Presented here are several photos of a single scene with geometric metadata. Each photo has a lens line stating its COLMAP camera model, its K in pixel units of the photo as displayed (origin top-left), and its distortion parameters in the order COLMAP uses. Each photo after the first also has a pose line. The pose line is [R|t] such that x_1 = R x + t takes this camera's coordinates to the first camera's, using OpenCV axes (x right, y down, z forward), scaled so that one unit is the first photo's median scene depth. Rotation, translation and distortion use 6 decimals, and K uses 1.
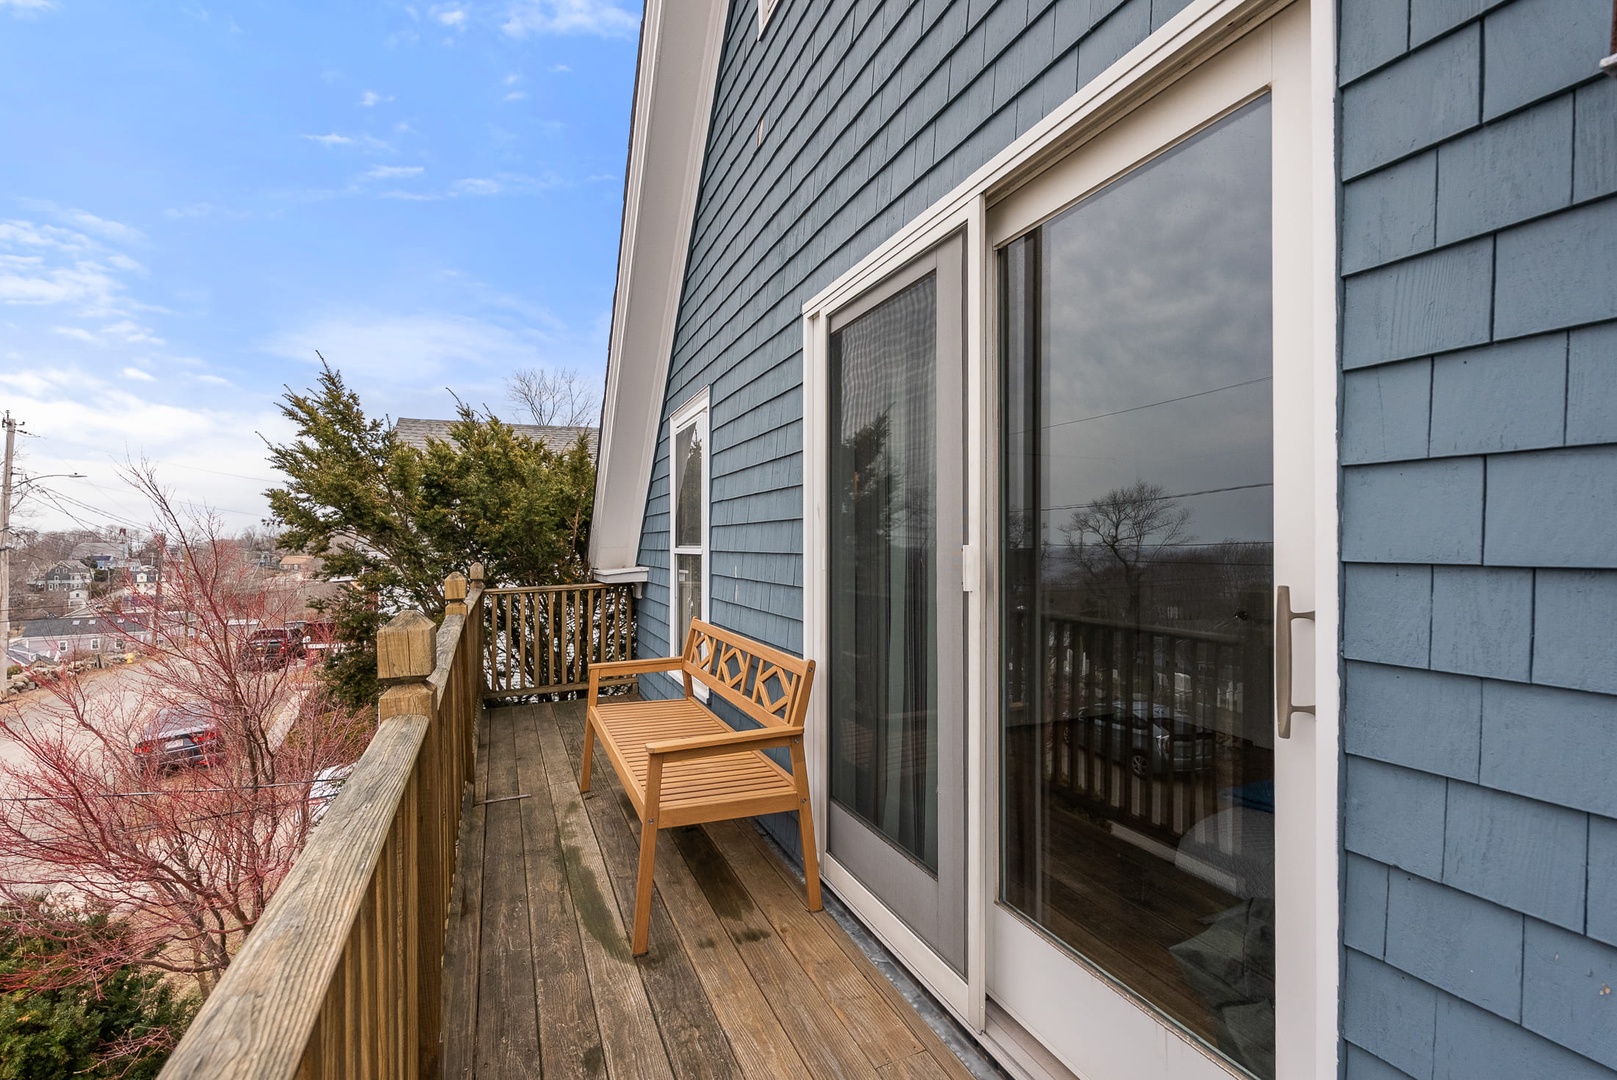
lens RADIAL K [[731.4, 0, 809.8], [0, 731.4, 547.2], [0, 0, 1]] dist [-0.004203, -0.000288]
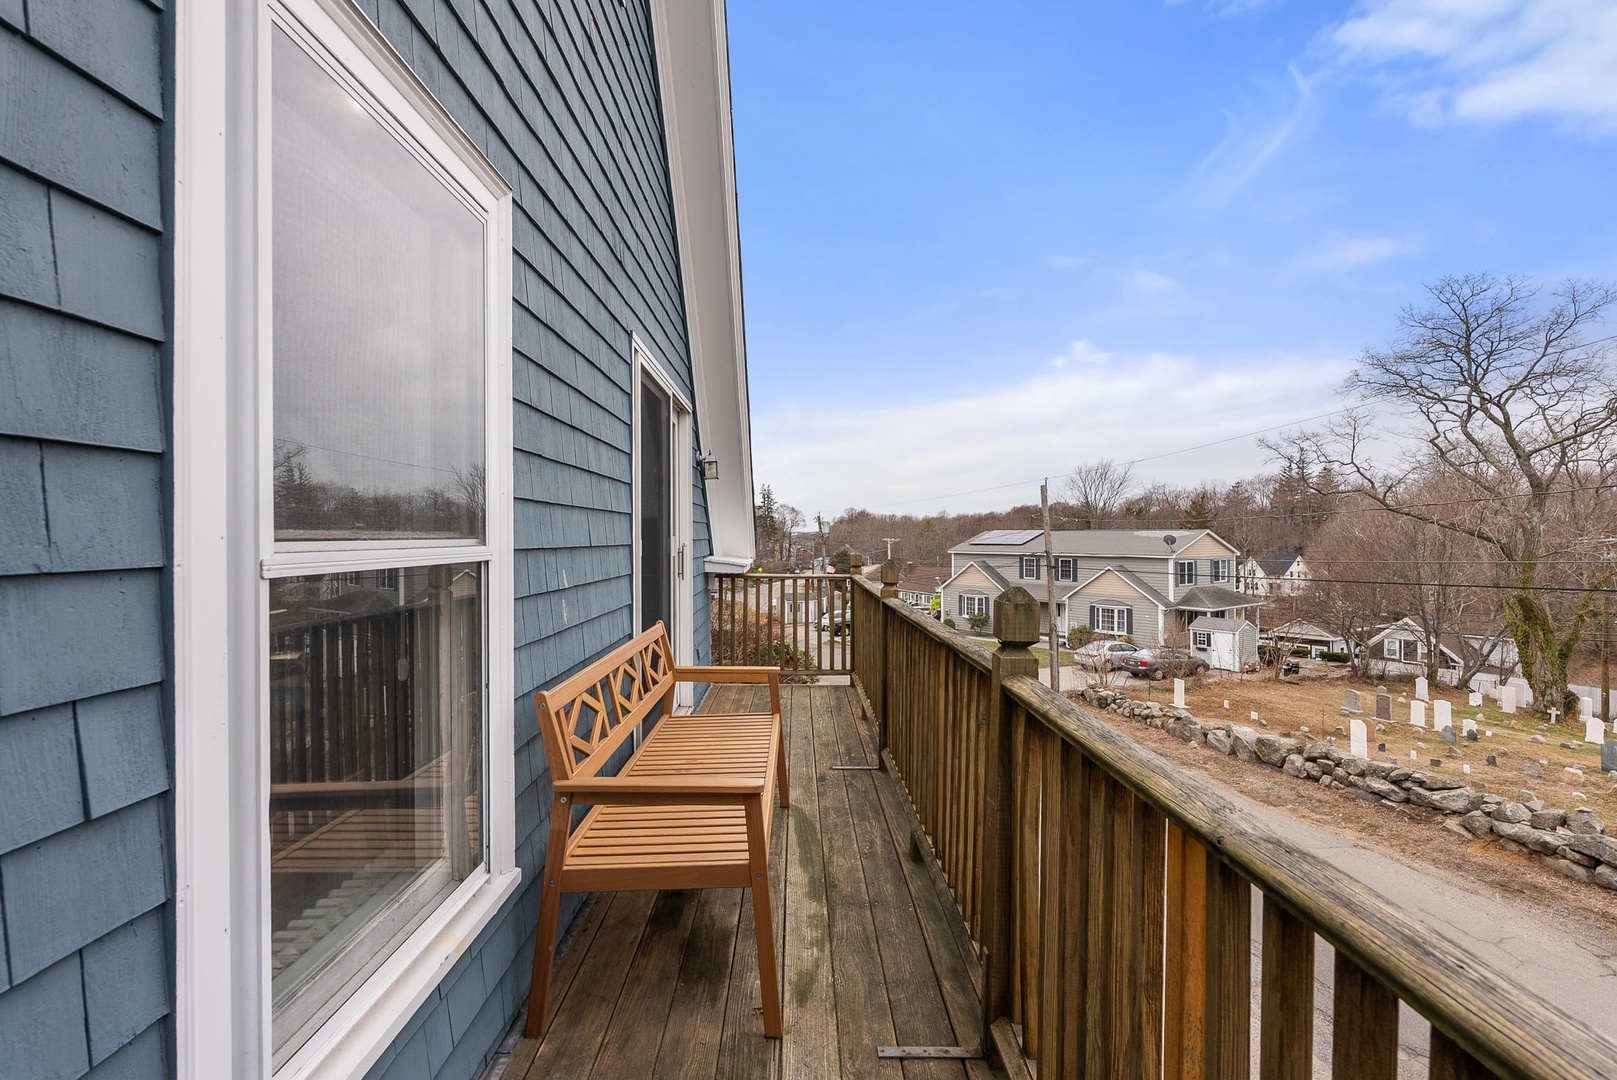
lens RADIAL K [[622.2, 0, 815.6], [0, 622.2, 543.3], [0, 0, 1]] dist [-0.000700, -0.000033]
pose [[-0.927899, -0.003512, 0.372814, -0.638672], [0.001022, 0.999928, 0.011962, -0.004158], [-0.372829, 0.011481, -0.927829, 1.794832]]
